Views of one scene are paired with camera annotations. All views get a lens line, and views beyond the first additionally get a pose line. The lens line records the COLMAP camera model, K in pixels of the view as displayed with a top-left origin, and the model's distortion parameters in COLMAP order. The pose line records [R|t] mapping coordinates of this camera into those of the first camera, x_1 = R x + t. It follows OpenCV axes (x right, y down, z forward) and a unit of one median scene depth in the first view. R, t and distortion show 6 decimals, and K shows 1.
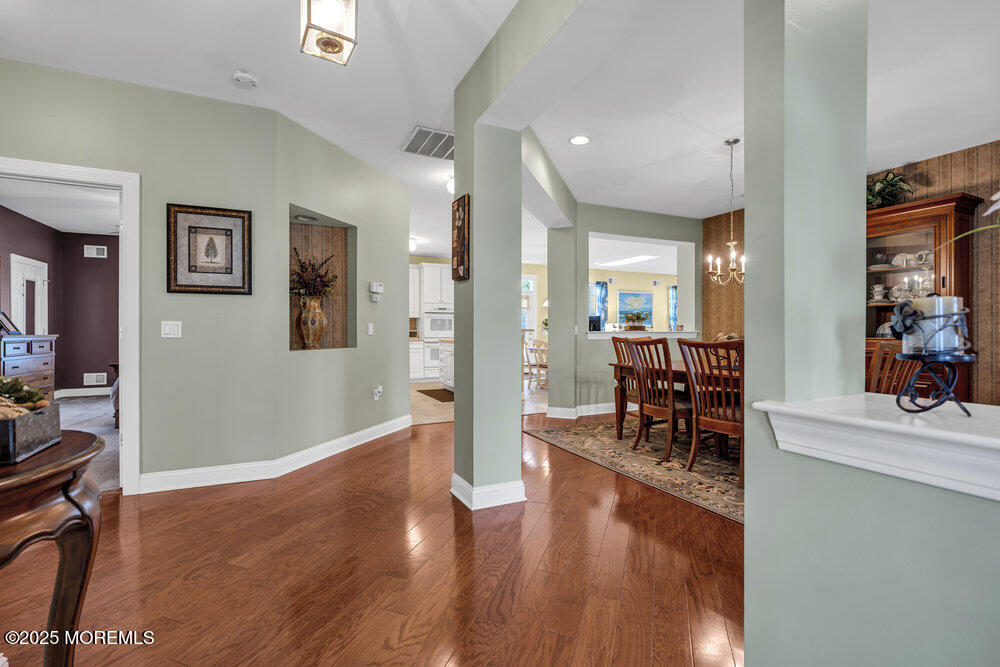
lens RADIAL K [[442.6, 0, 498.3], [0, 442.6, 332.4], [0, 0, 1]] dist [-0.013672, 0.001681]
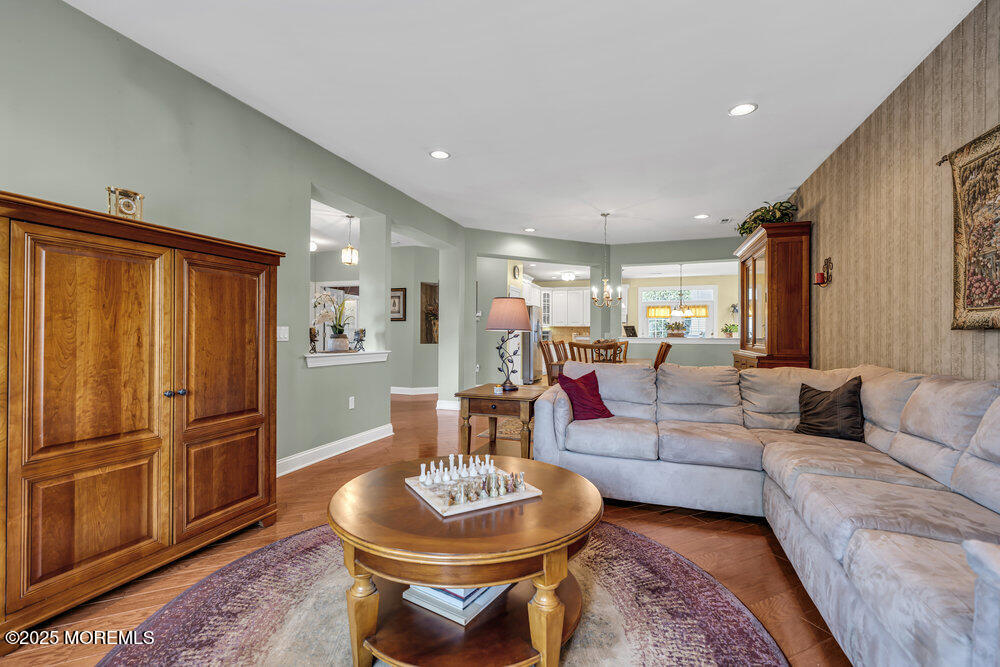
lens RADIAL K [[442.6, 0, 500.2], [0, 442.6, 333.2], [0, 0, 1]] dist [-0.013672, 0.001681]
pose [[0.708771, 0.003921, -0.705427, 1.486339], [-0.007703, 0.999968, -0.002181, -0.014075], [0.705396, 0.006979, 0.708779, -0.373875]]
